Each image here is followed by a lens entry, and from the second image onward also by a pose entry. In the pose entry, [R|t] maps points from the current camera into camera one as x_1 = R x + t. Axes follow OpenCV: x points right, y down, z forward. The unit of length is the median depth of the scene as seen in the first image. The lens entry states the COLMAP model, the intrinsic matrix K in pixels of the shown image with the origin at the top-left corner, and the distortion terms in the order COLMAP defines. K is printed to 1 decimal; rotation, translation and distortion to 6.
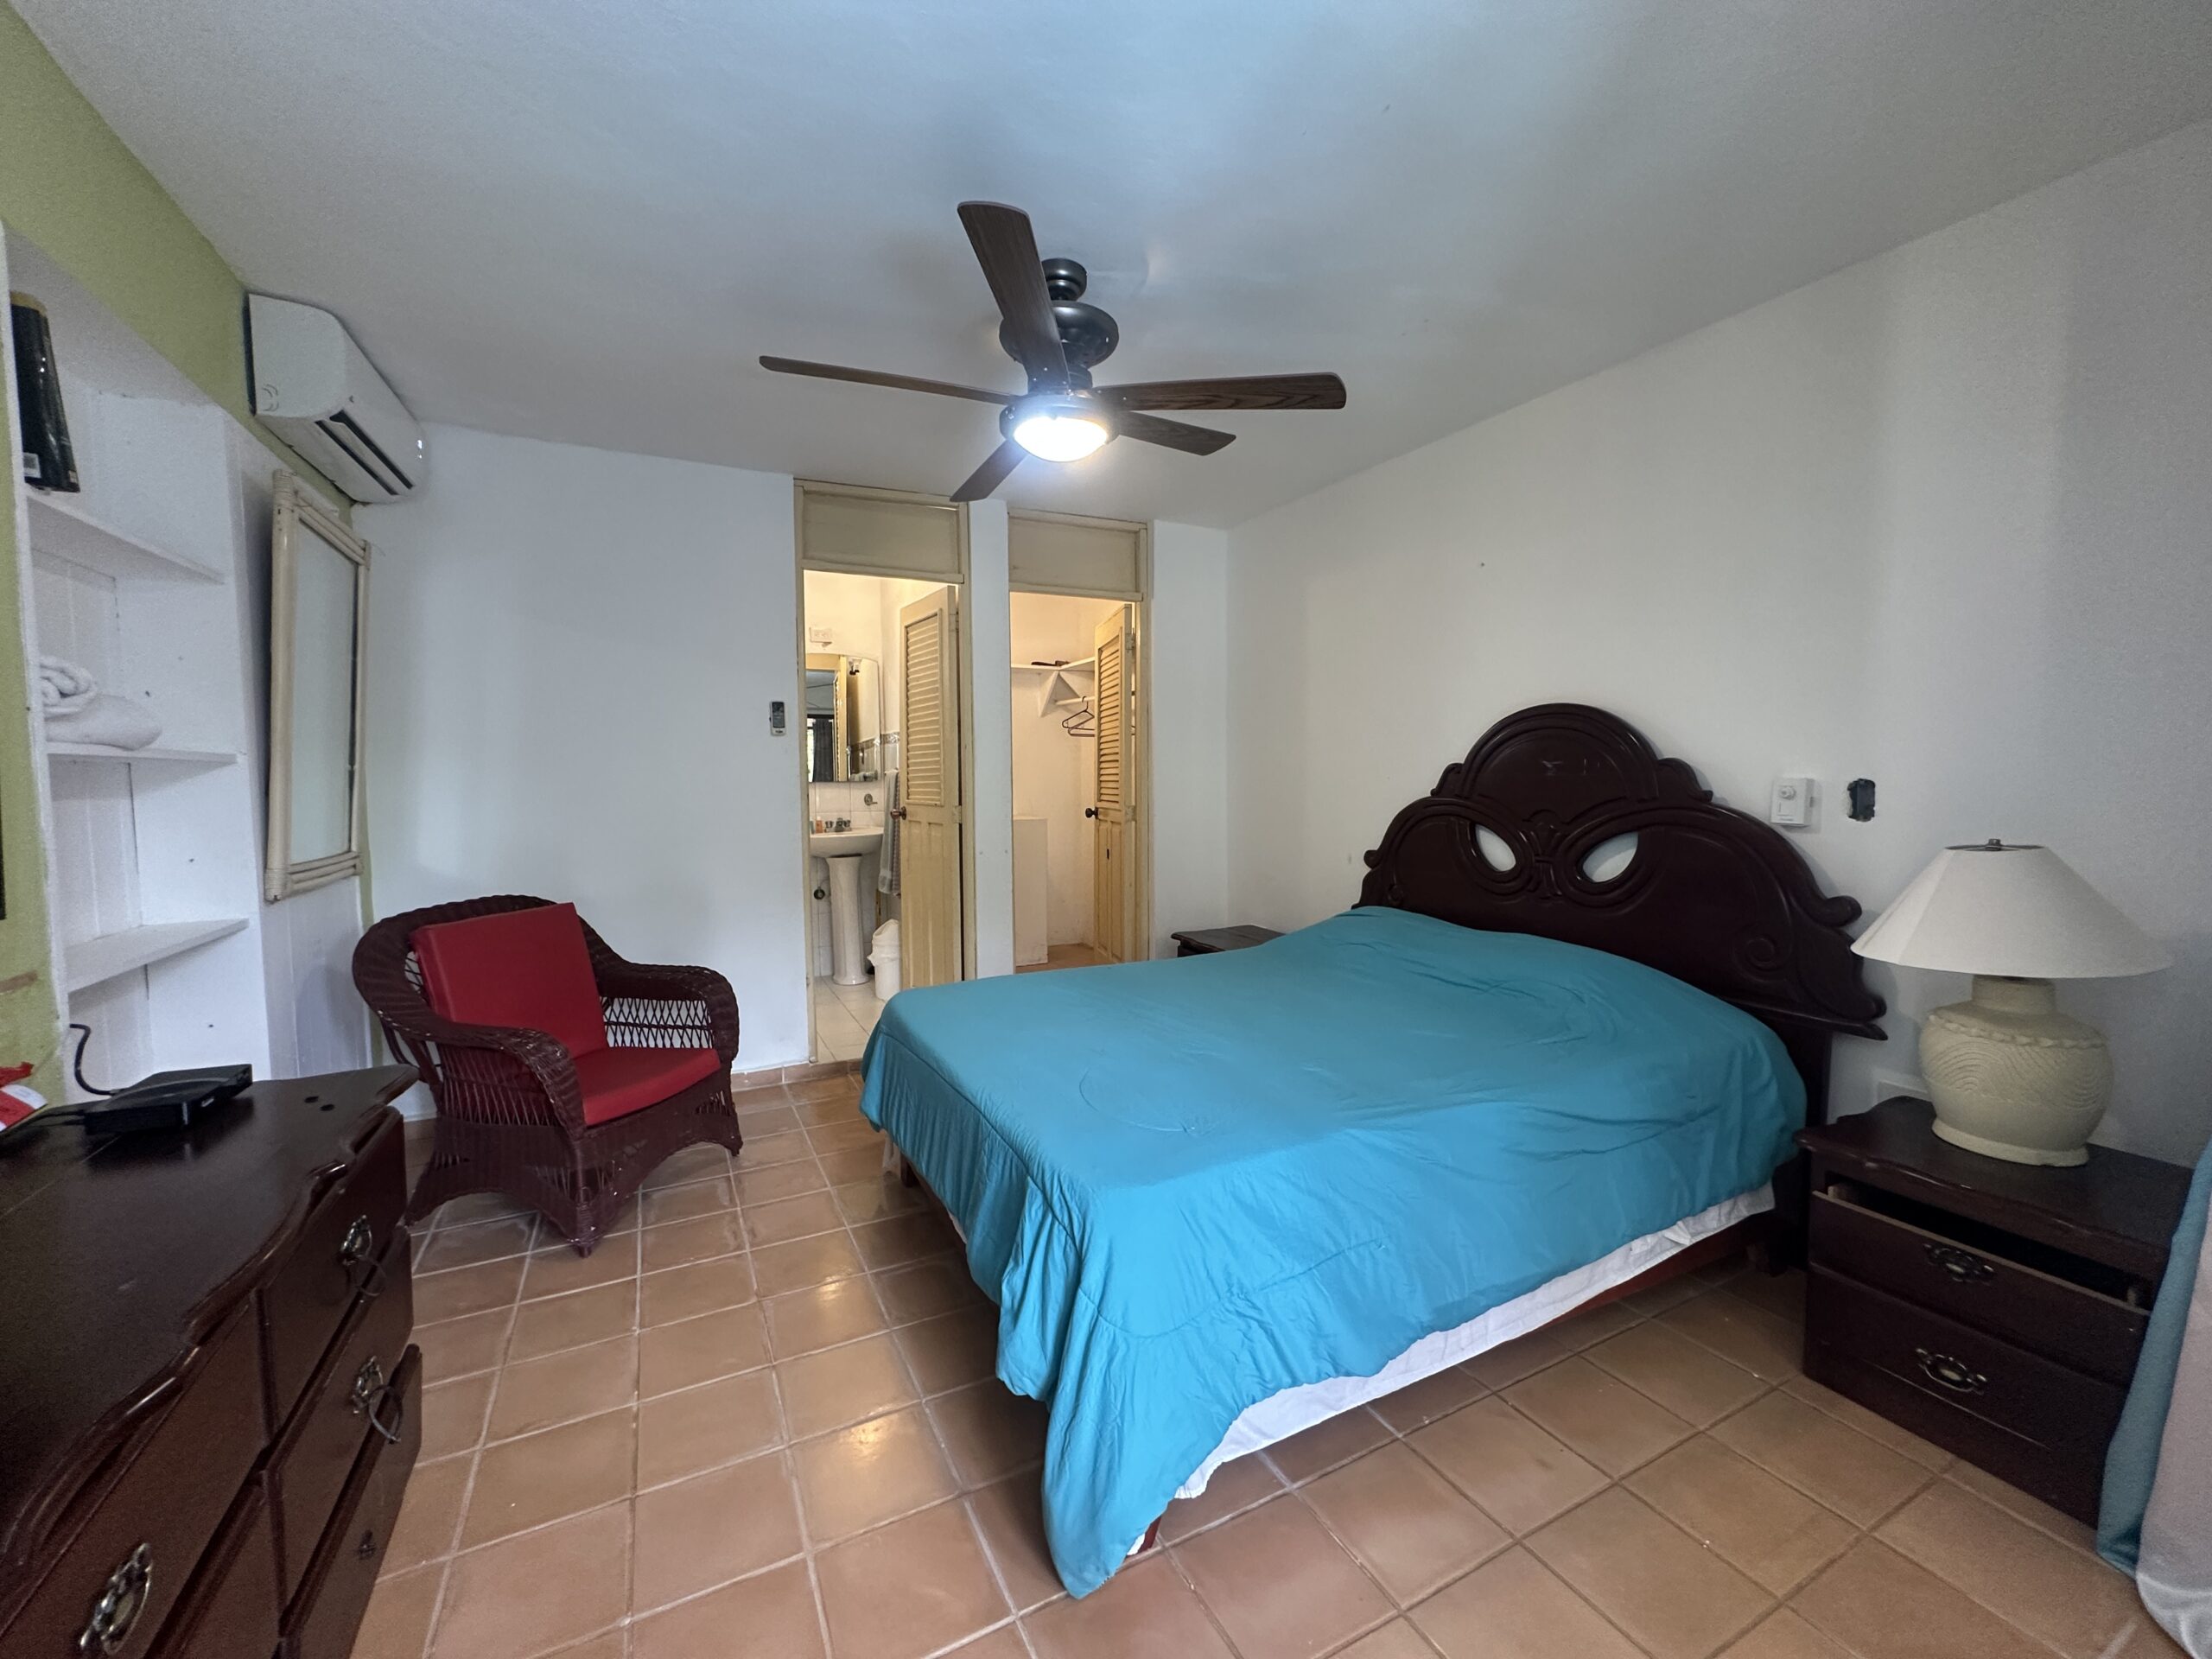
lens RADIAL K [[885.8, 0, 1108.3], [0, 885.8, 833.5], [0, 0, 1]] dist [-0.001453, 0.000871]
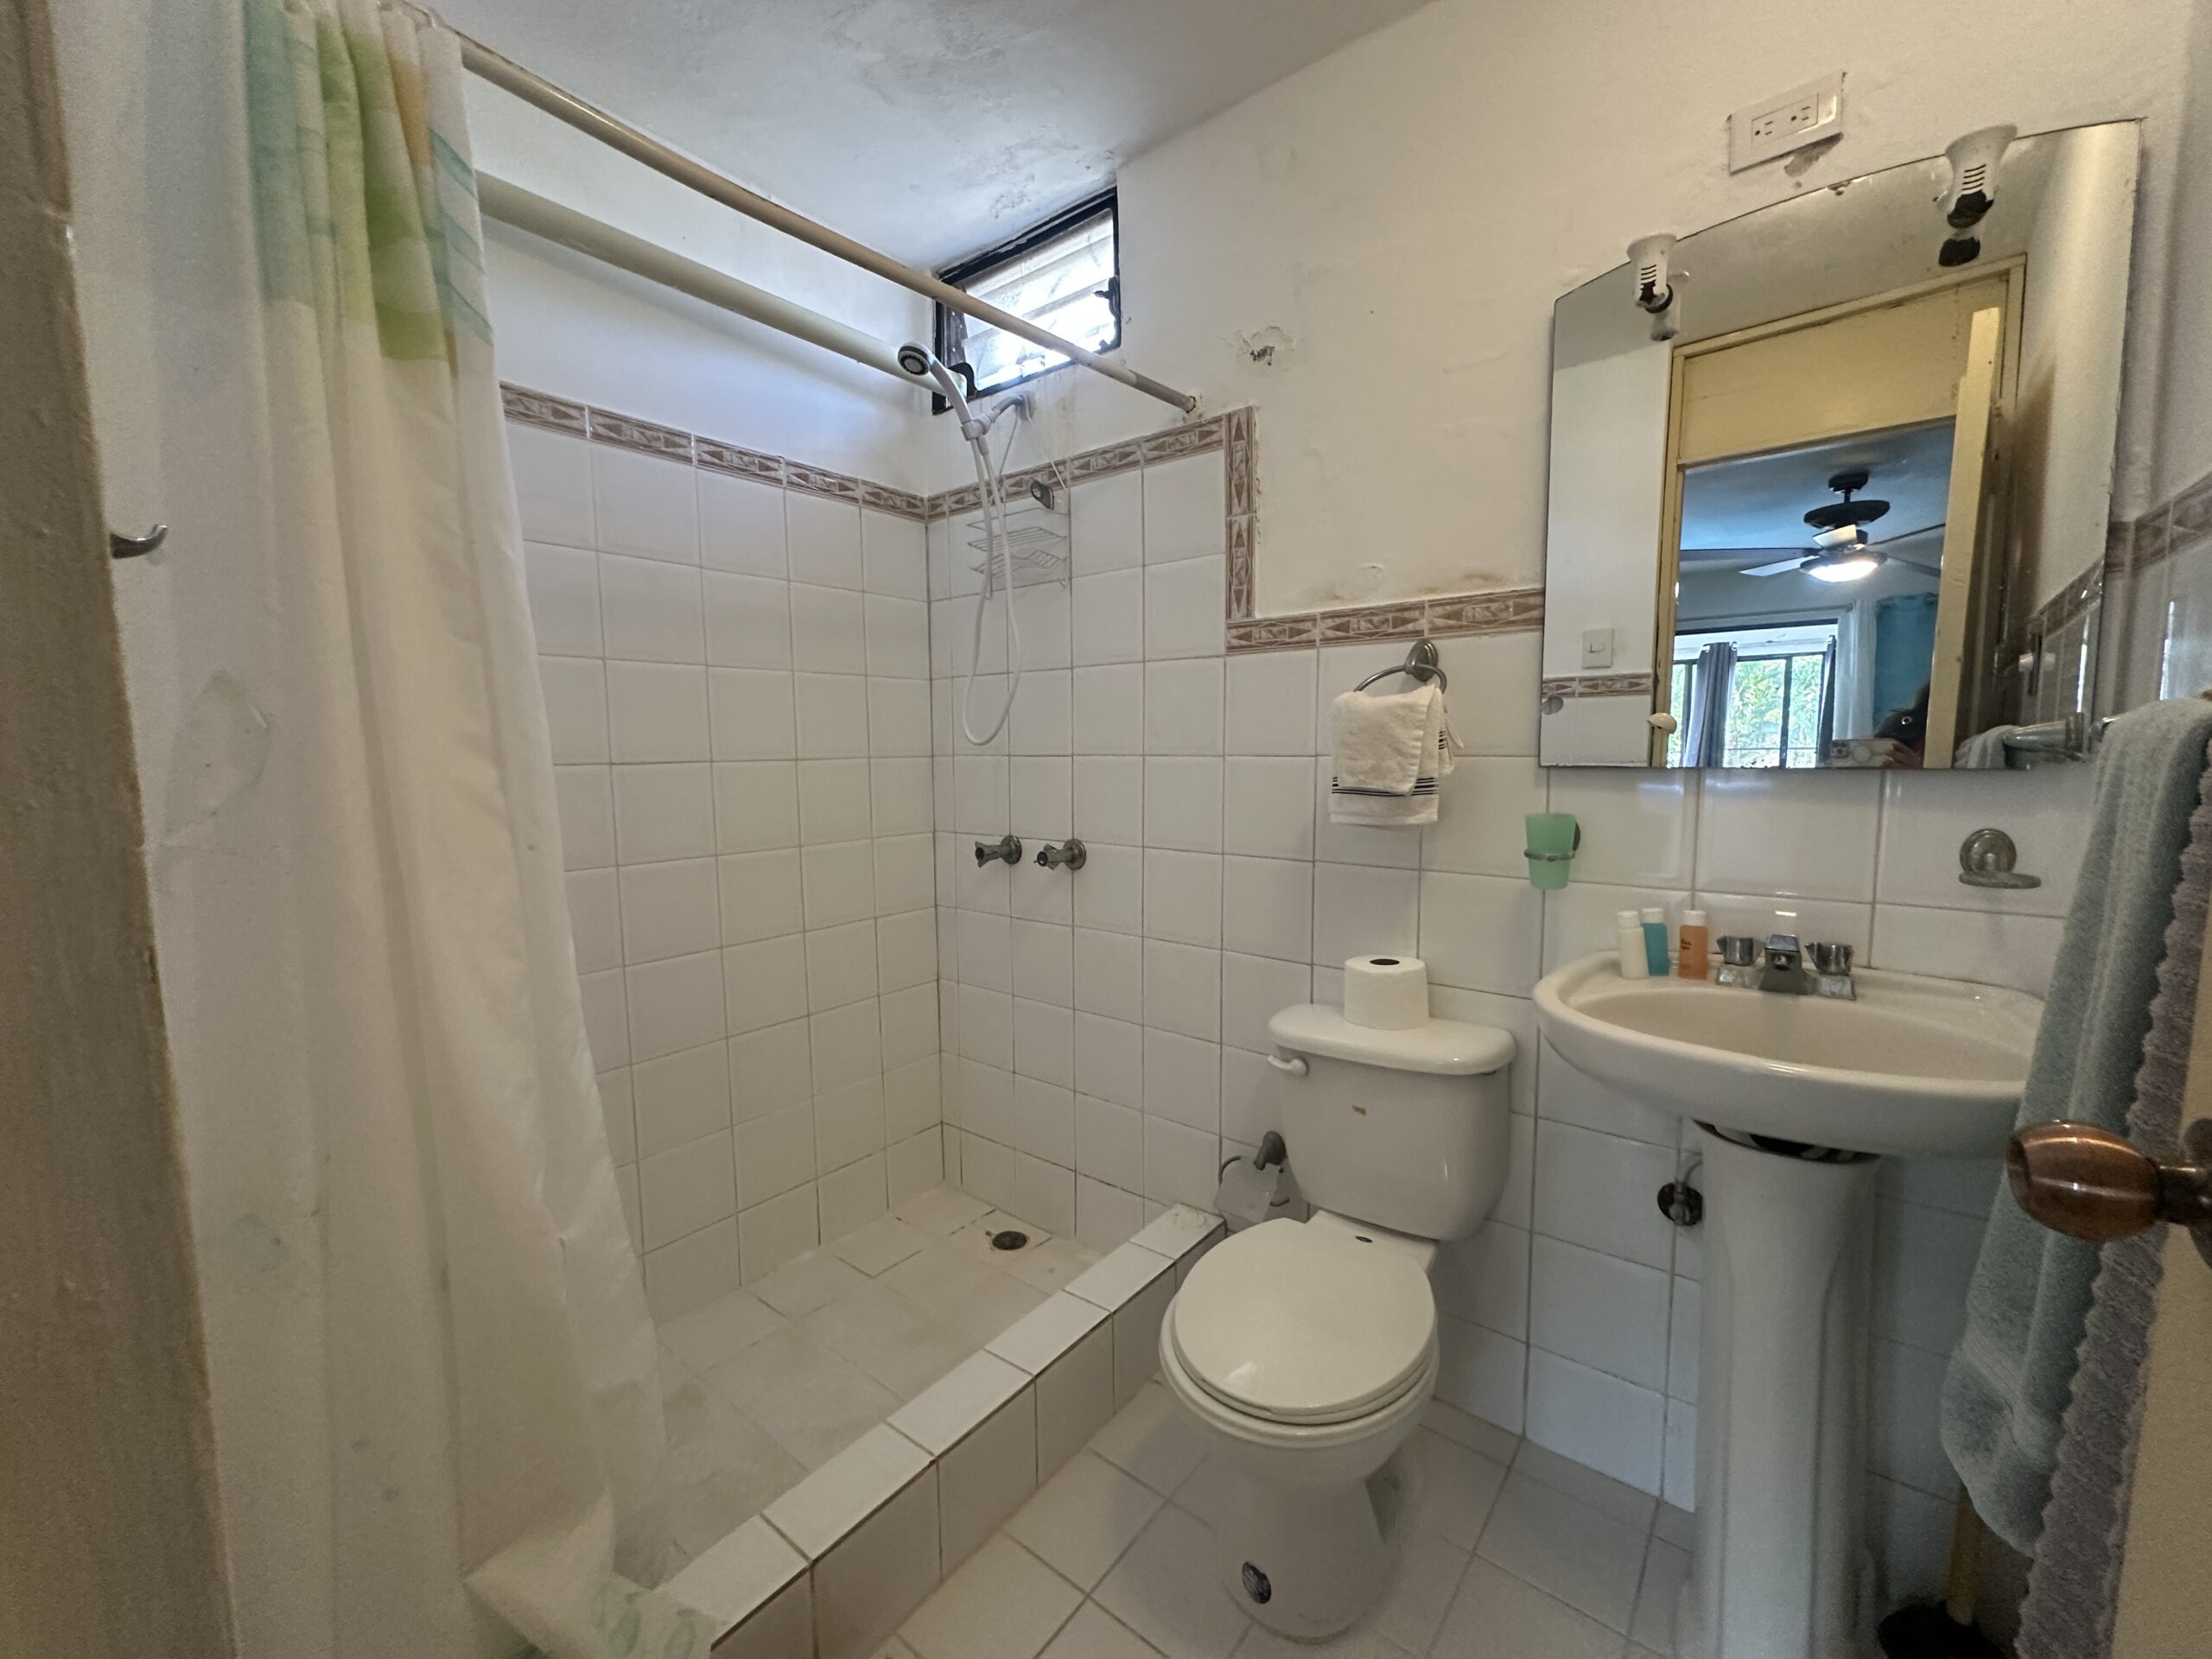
lens RADIAL K [[885.8, 0, 1108.2], [0, 885.8, 830.4], [0, 0, 1]] dist [-0.001453, 0.000871]
pose [[0.413892, 0.087558, -0.906106, -0.165400], [-0.043230, 0.996131, 0.076511, -0.051706], [0.909299, 0.007504, 0.416075, 0.715639]]
